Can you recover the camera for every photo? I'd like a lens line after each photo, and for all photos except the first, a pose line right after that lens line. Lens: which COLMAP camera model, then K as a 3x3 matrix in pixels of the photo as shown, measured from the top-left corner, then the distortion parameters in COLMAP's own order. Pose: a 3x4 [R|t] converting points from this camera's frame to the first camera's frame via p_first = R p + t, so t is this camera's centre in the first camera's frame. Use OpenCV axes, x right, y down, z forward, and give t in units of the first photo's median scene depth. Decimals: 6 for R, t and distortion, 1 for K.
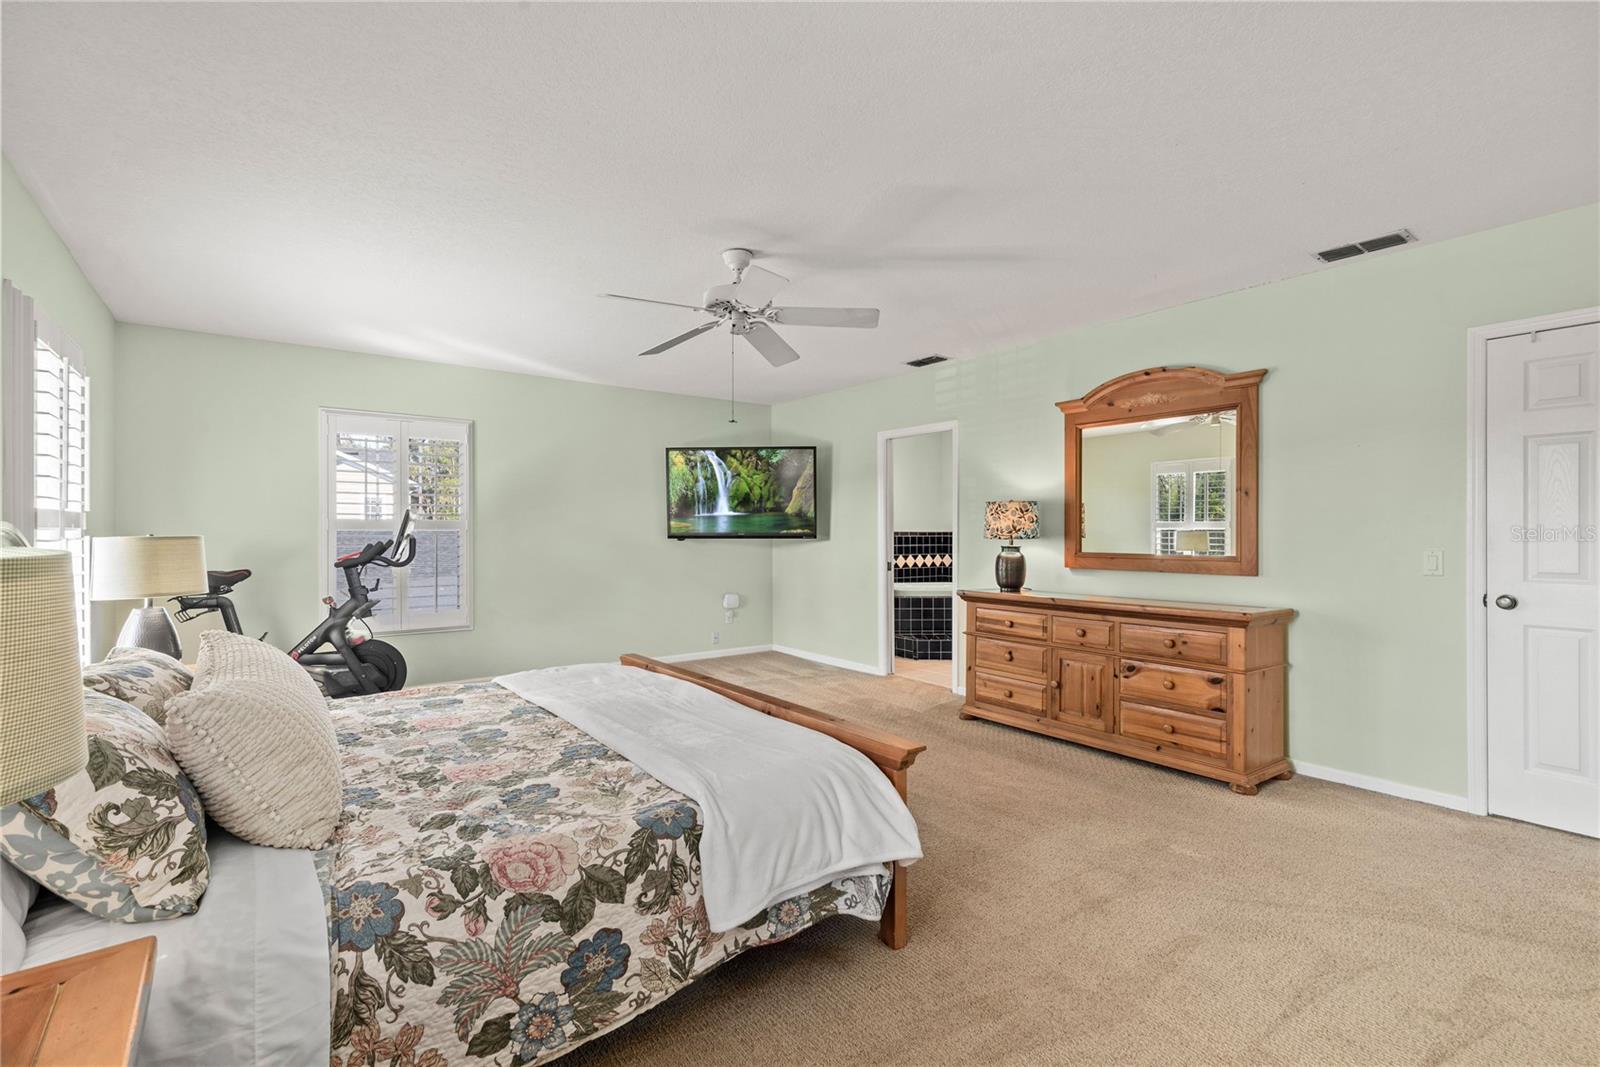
lens RADIAL K [[736.2, 0, 798.7], [0, 736.2, 529.1], [0, 0, 1]] dist [-0.002239, -0.000348]
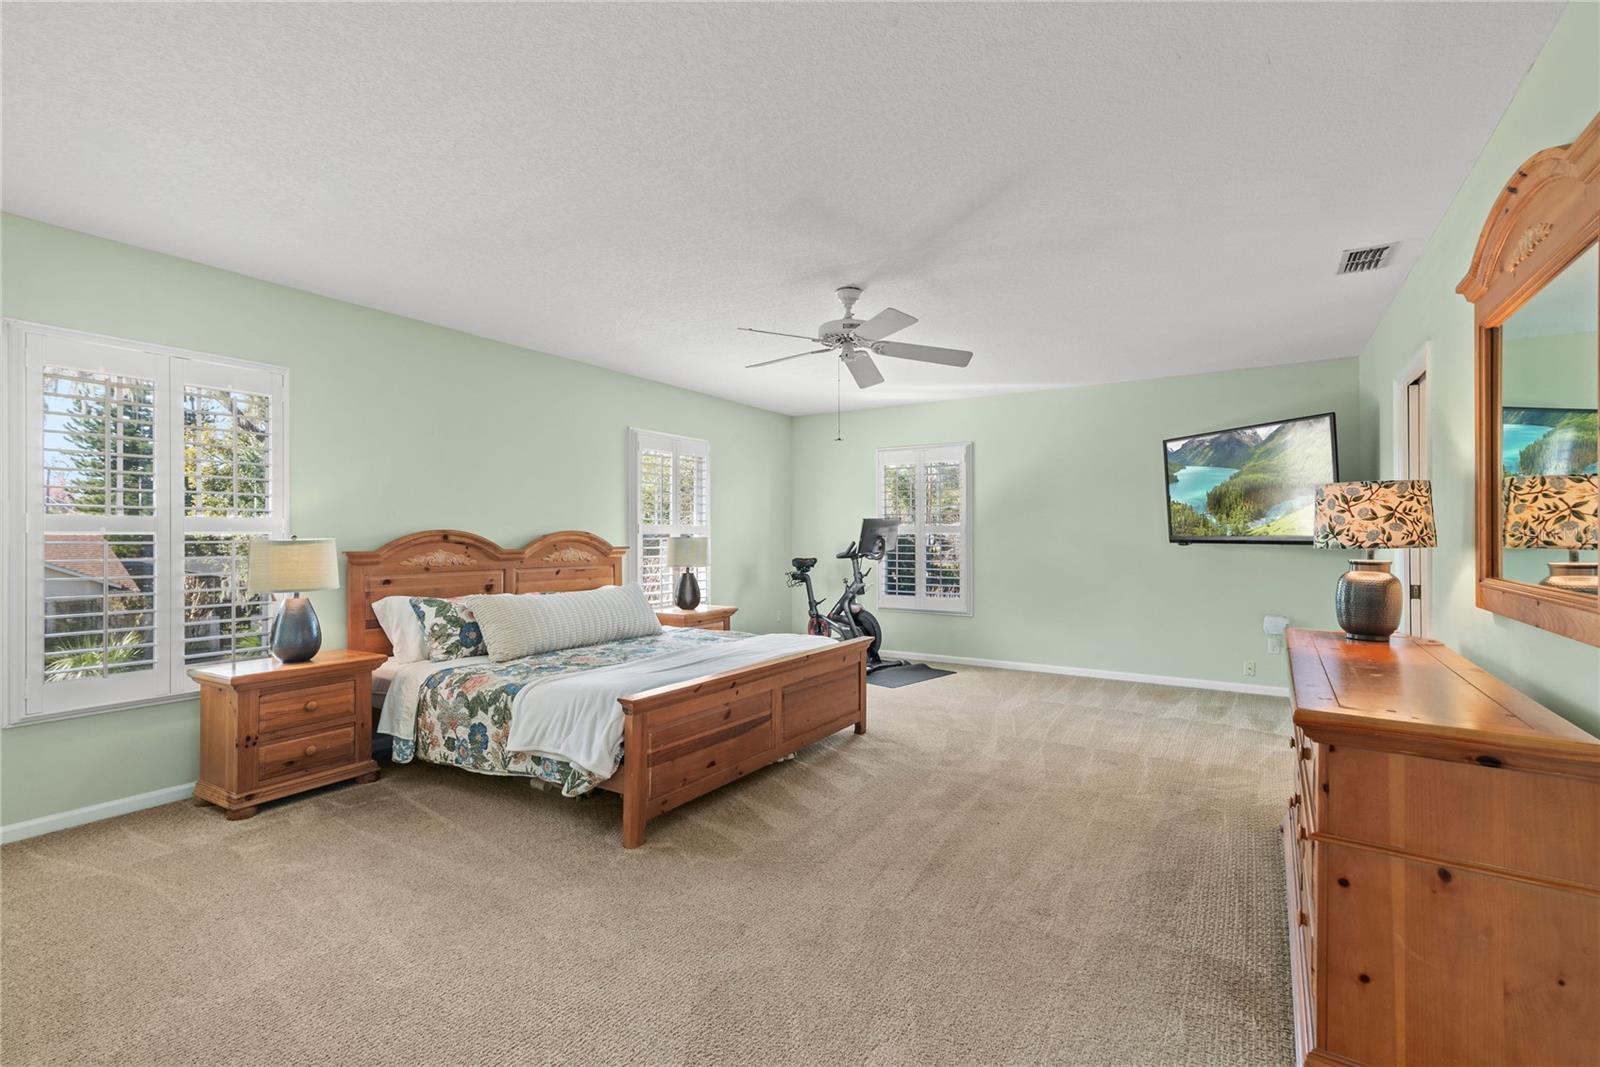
lens RADIAL K [[736.2, 0, 798.7], [0, 736.2, 529.1], [0, 0, 1]] dist [-0.002239, -0.000348]
pose [[0.330451, -0.005636, -0.943806, 1.928052], [0.002425, 0.999984, -0.005122, 0.000154], [0.943820, -0.000596, 0.330459, 1.102226]]
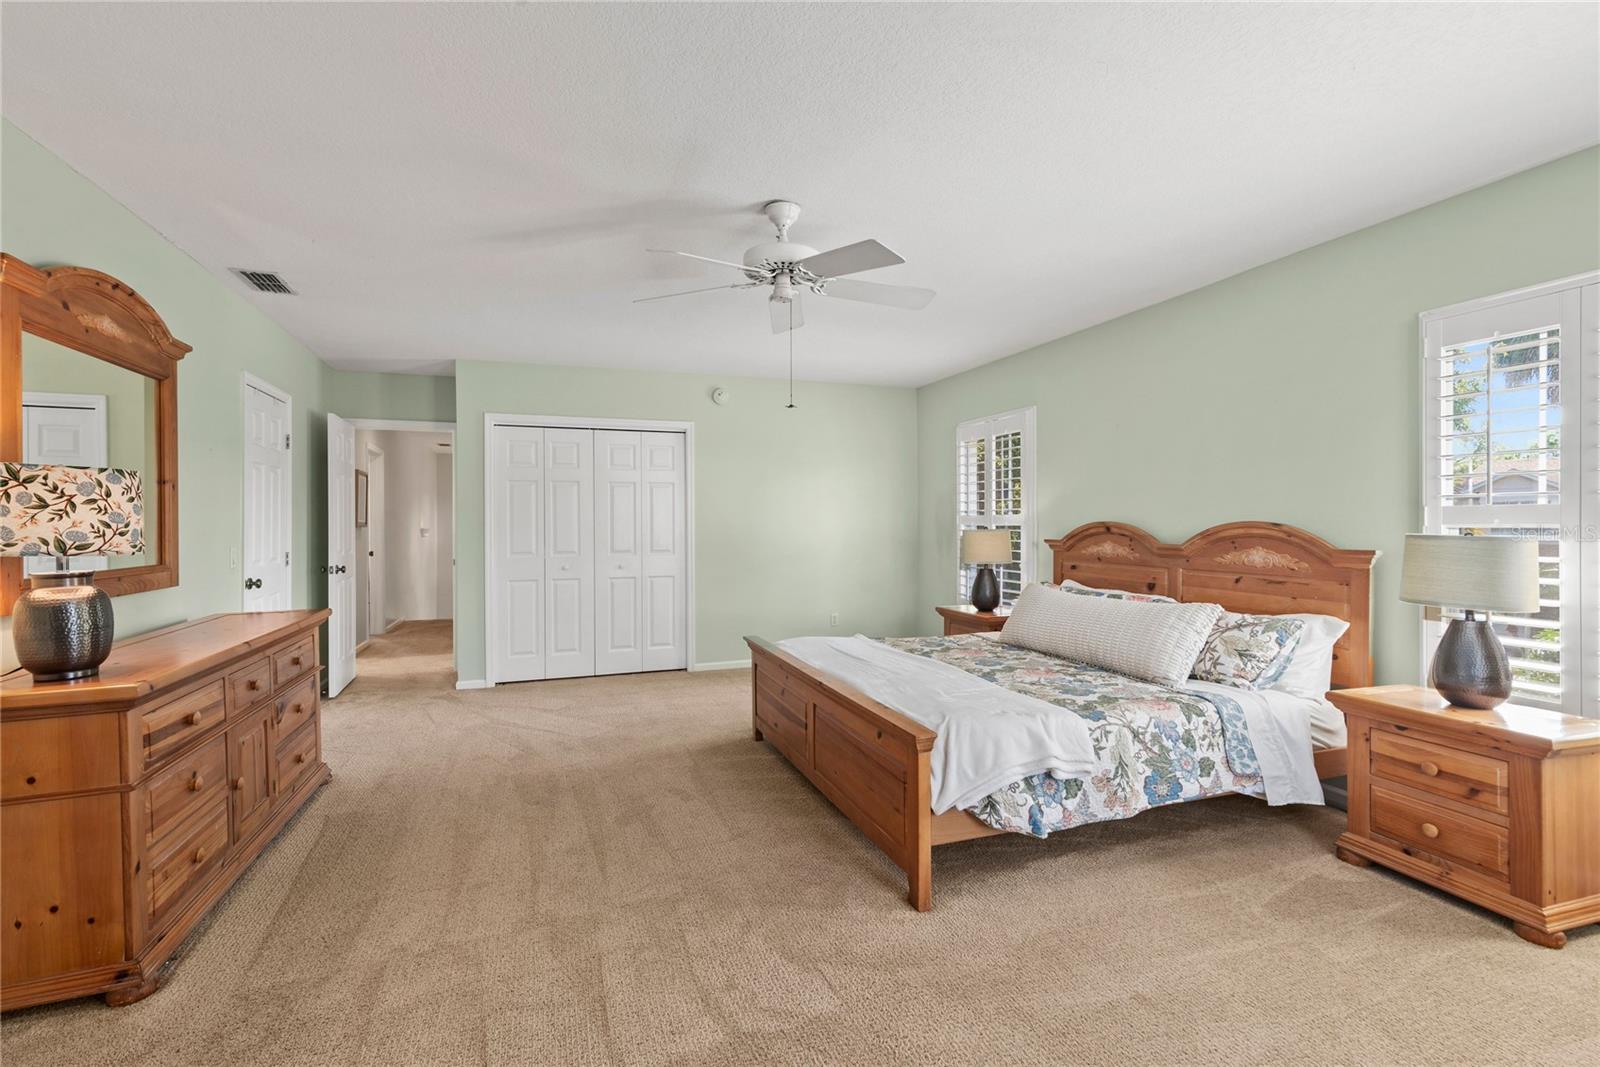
lens RADIAL K [[721.8, 0, 800.0], [0, 721.8, 533.5], [0, 0, 1]] dist [-0.000100, -0.000007]
pose [[-0.944433, -0.002808, 0.328691, -0.775989], [0.001051, 0.999933, 0.011562, -0.001826], [-0.328701, 0.011265, -0.944367, 3.583669]]
